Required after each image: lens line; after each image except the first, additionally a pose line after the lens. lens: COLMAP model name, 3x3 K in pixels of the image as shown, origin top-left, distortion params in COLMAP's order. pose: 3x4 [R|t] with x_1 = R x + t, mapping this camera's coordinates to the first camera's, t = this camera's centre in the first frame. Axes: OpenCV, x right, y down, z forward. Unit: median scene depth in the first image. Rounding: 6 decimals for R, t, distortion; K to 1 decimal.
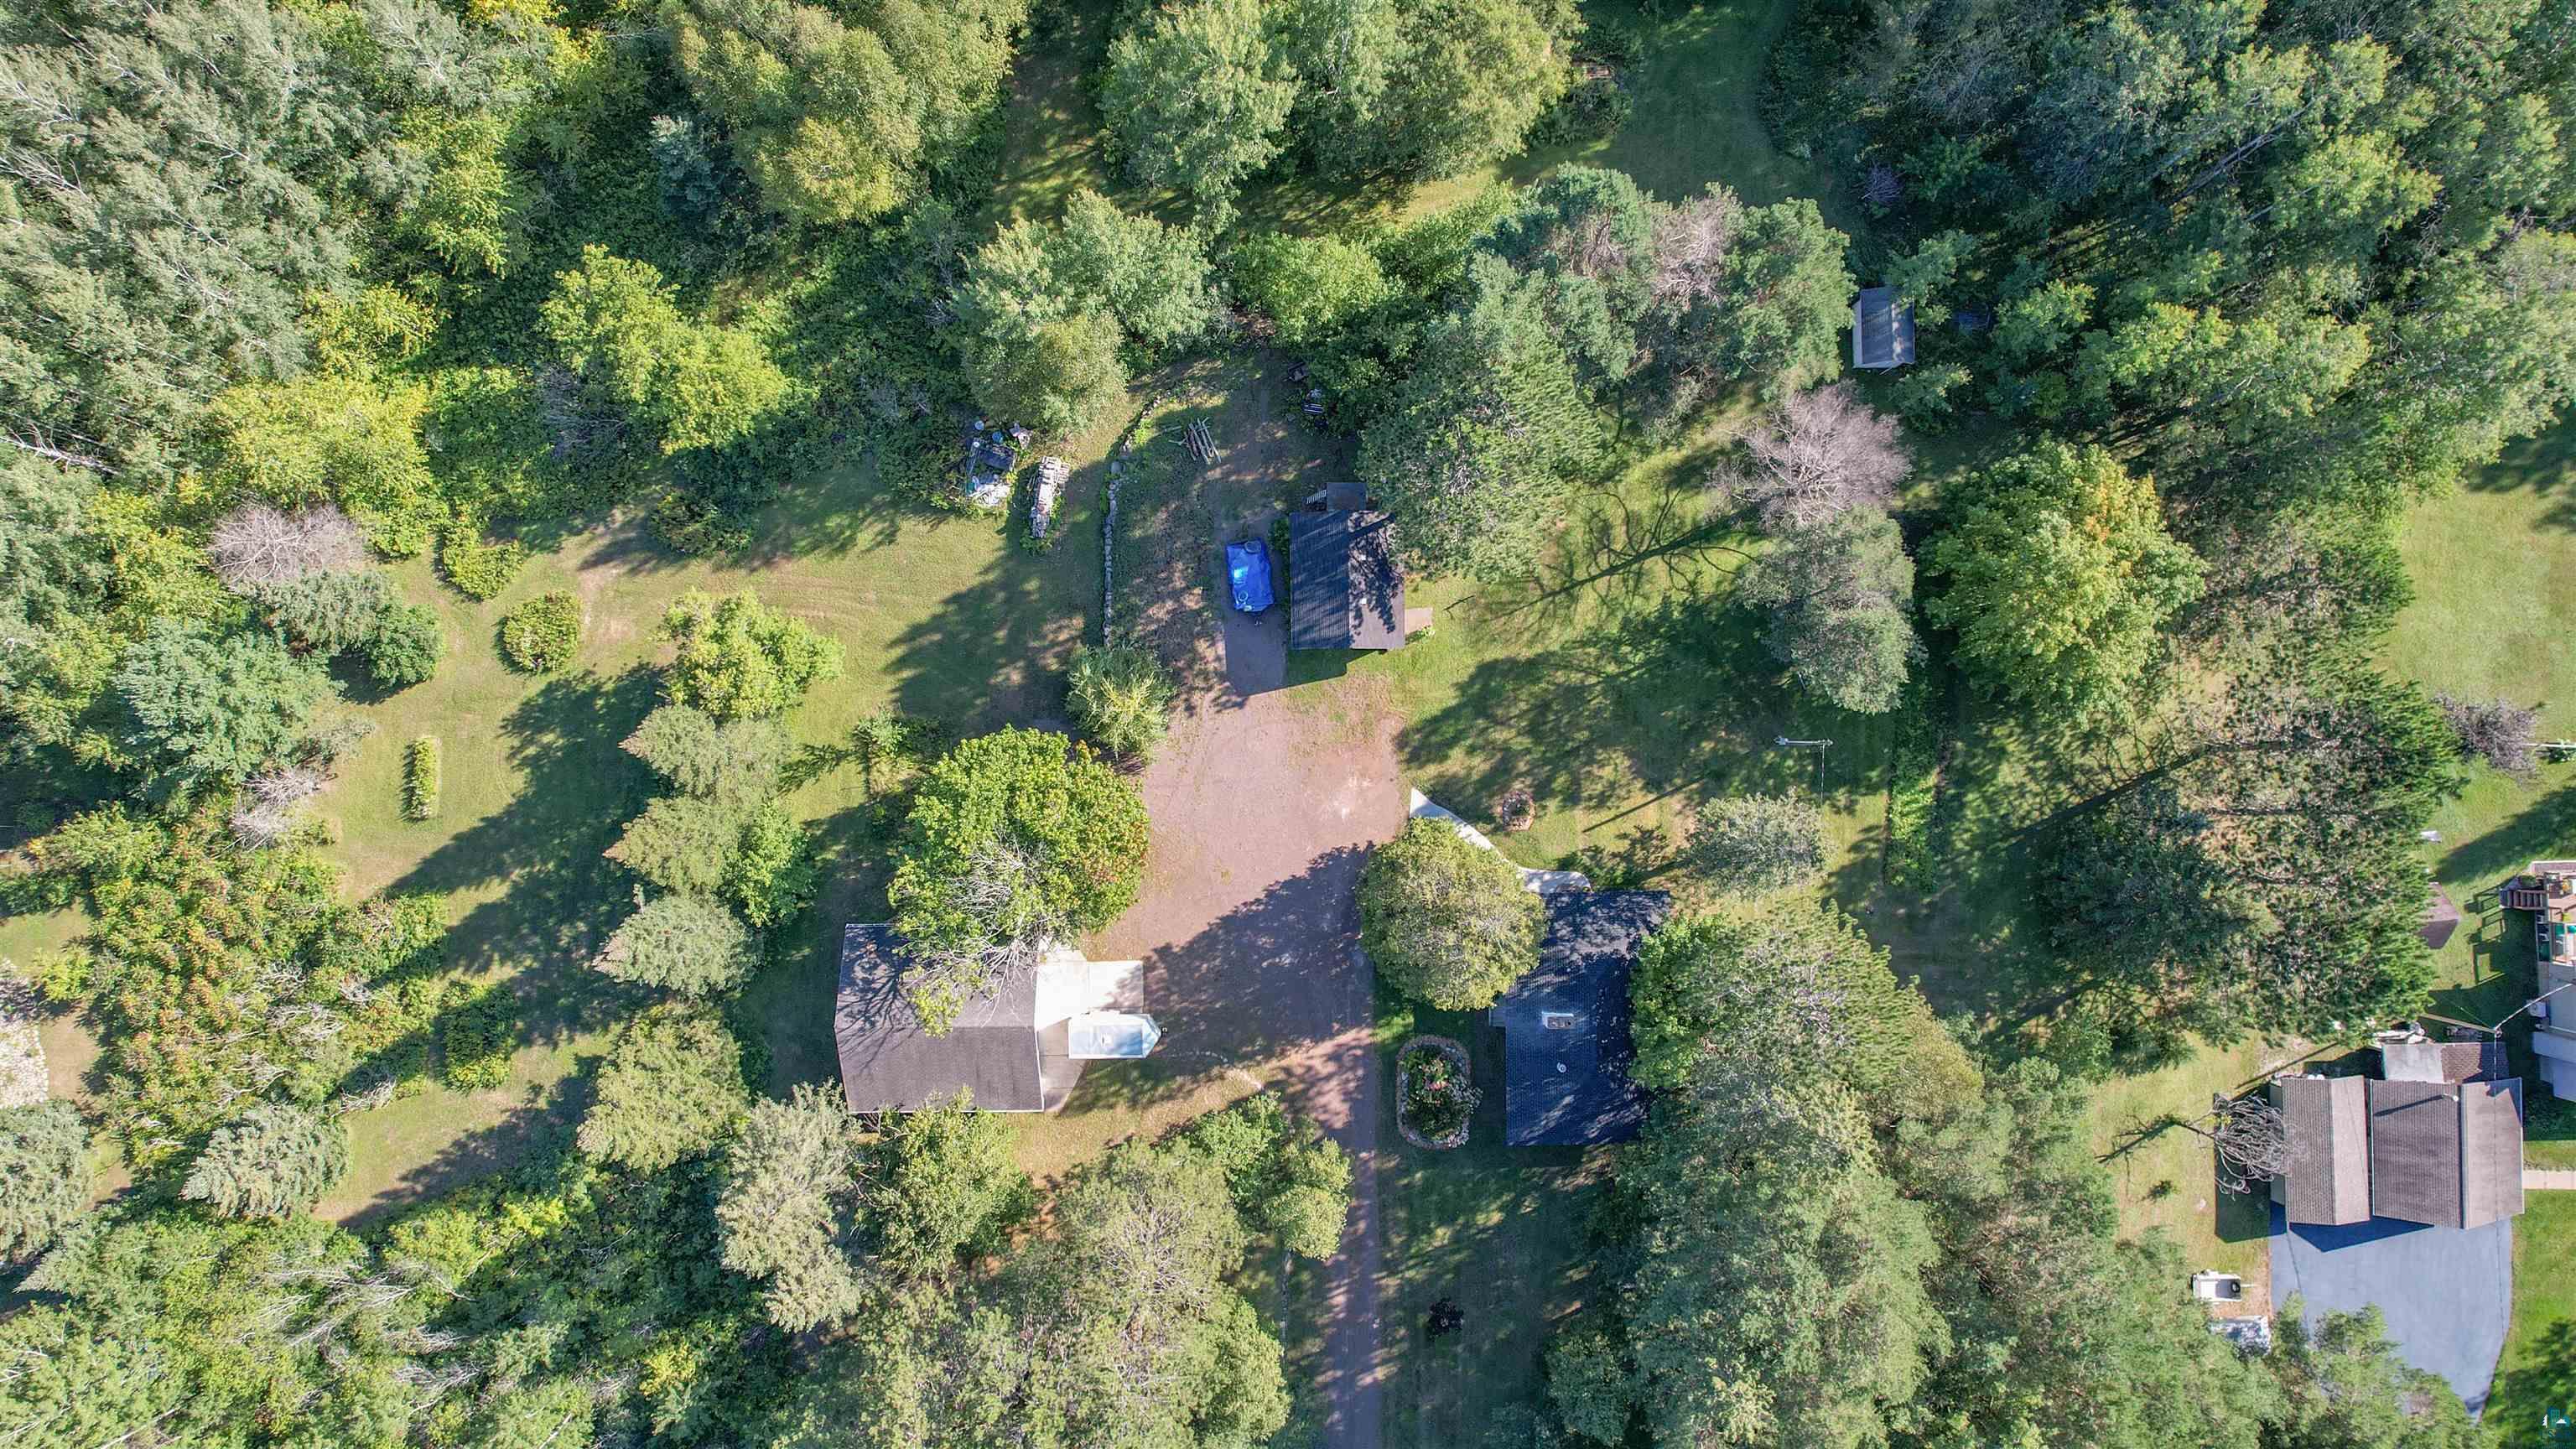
lens RADIAL K [[1632.6, 0, 1288.0], [0, 1632.6, 724.5], [0, 0, 1]] dist [-0.027249, -0.000888]
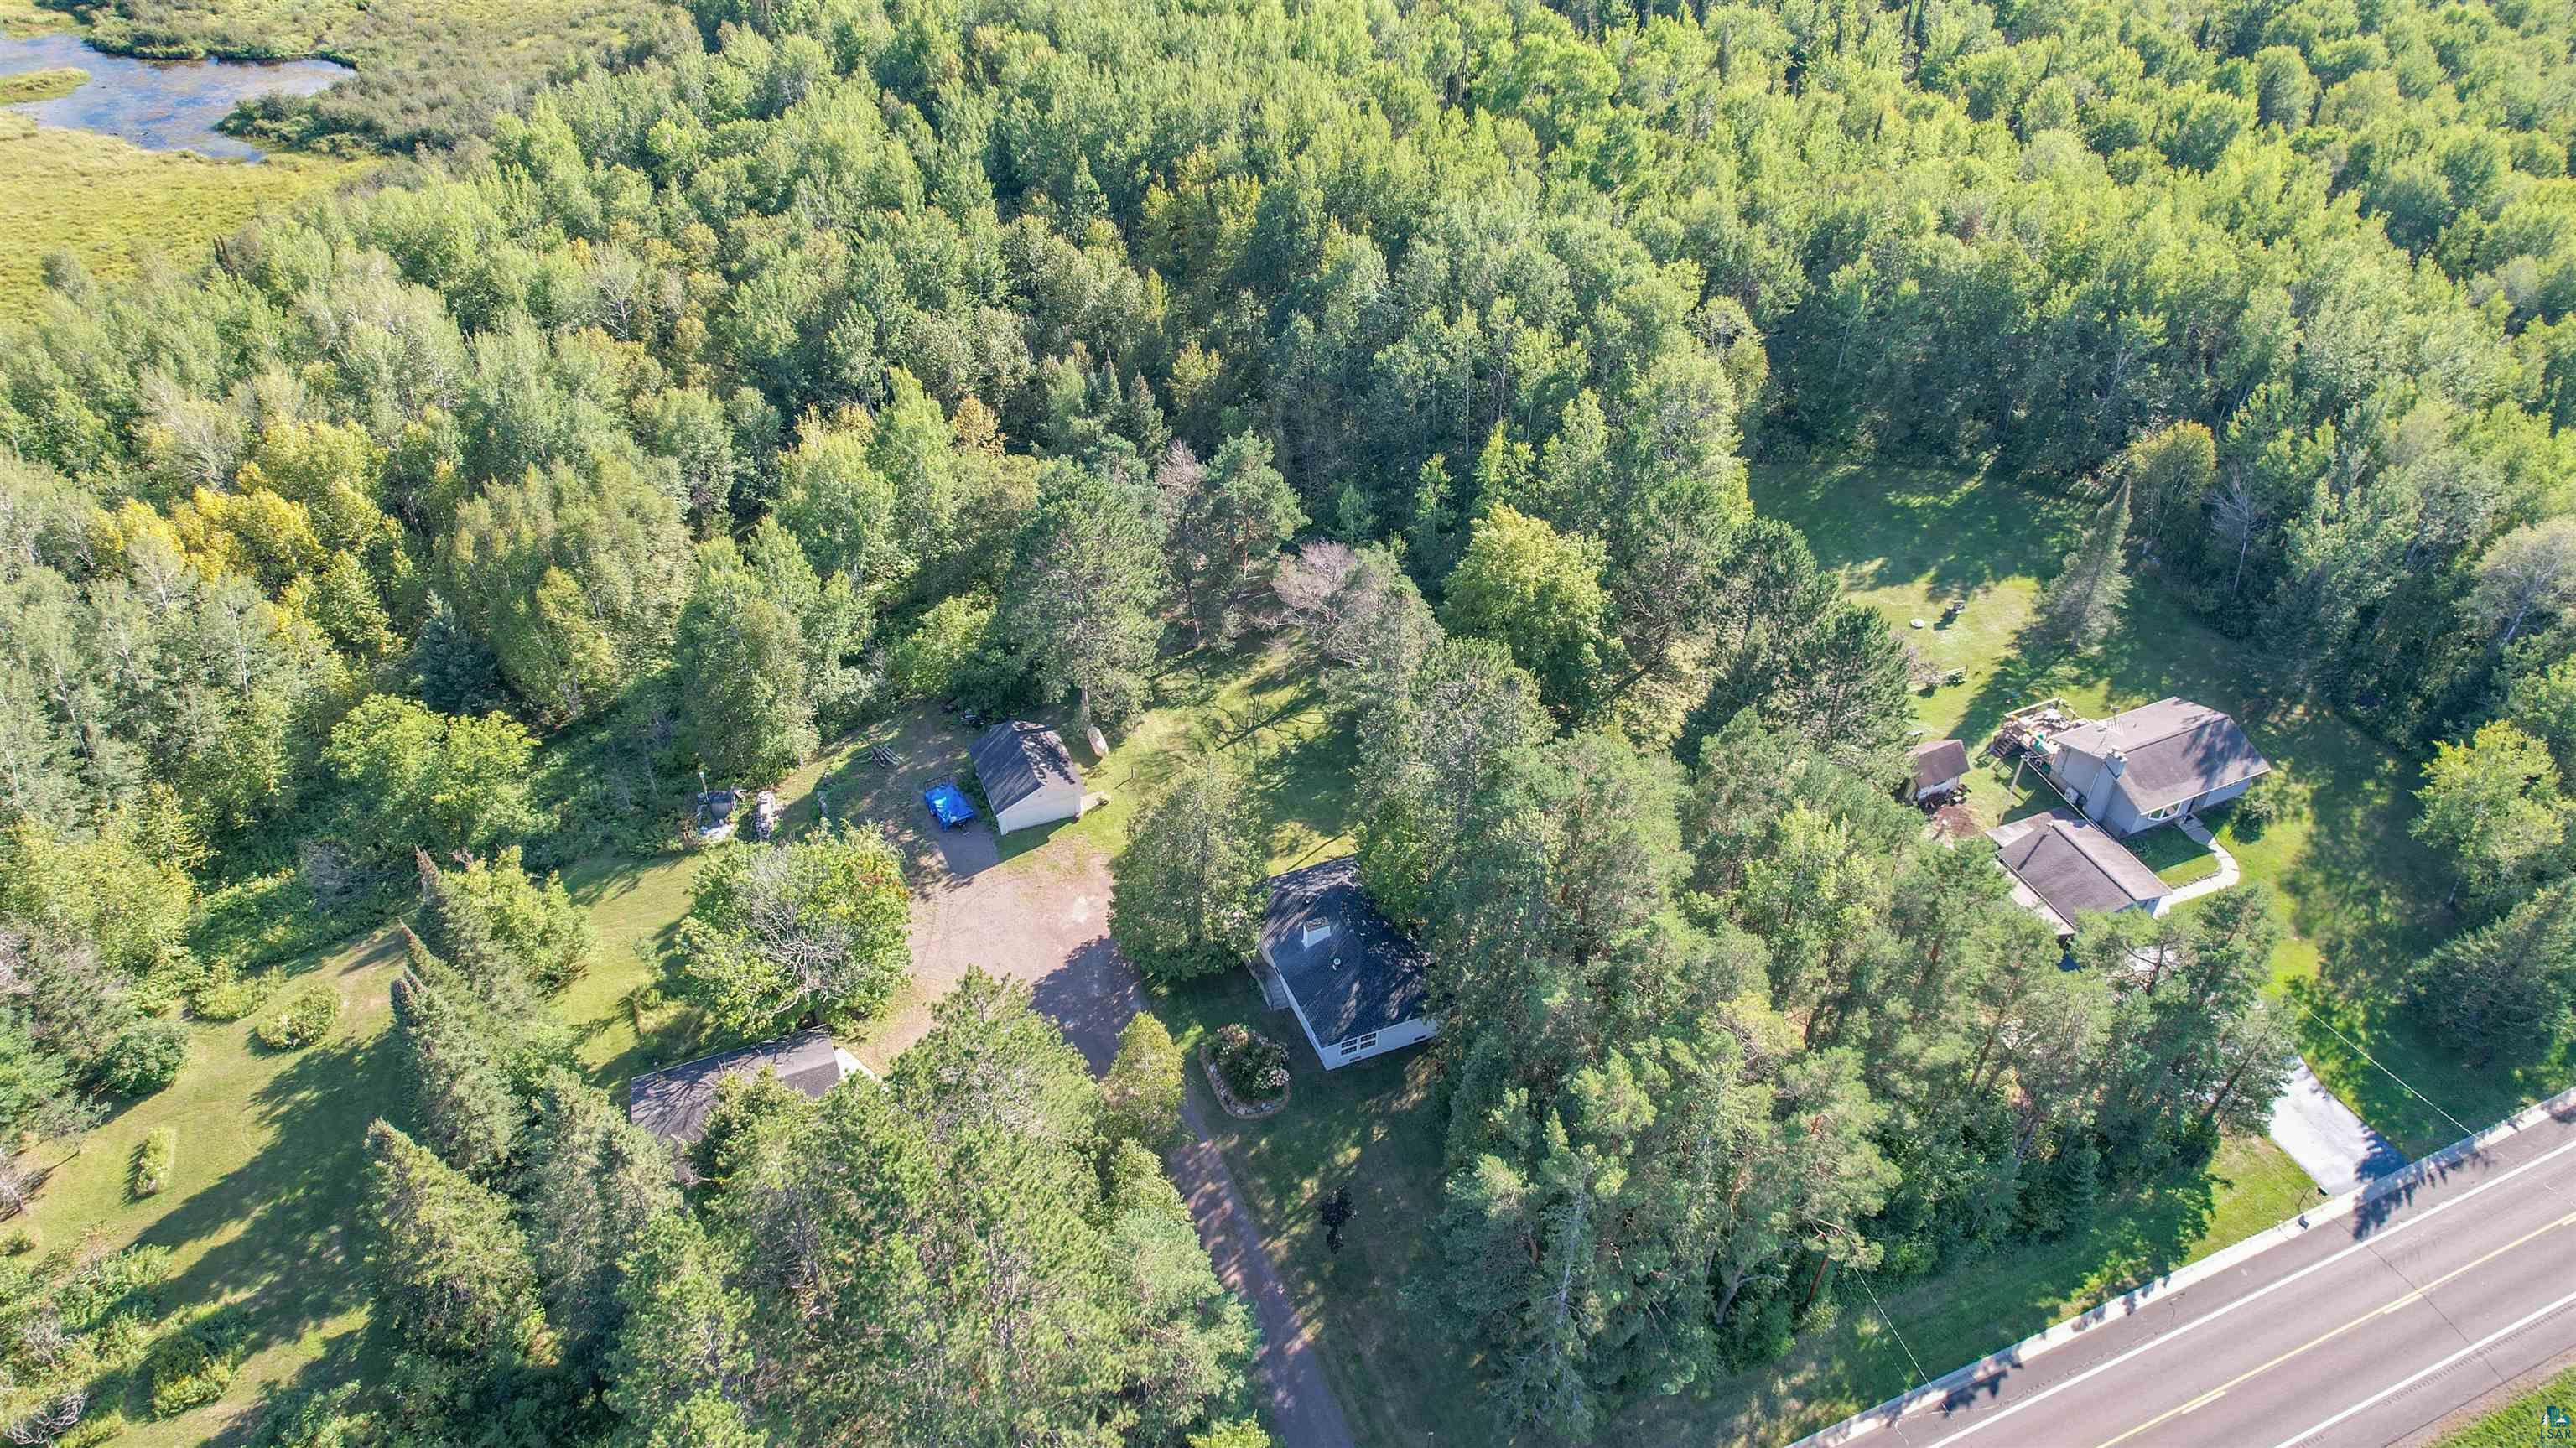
lens RADIAL K [[1742.2, 0, 1301.7], [0, 1742.2, 741.8], [0, 0, 1]] dist [-0.067583, 0.081819]
pose [[0.925541, -0.226903, 0.303133, -0.158815], [0.378406, 0.582914, -0.719042, 0.889798], [-0.013547, 0.780209, 0.625372, 0.160330]]
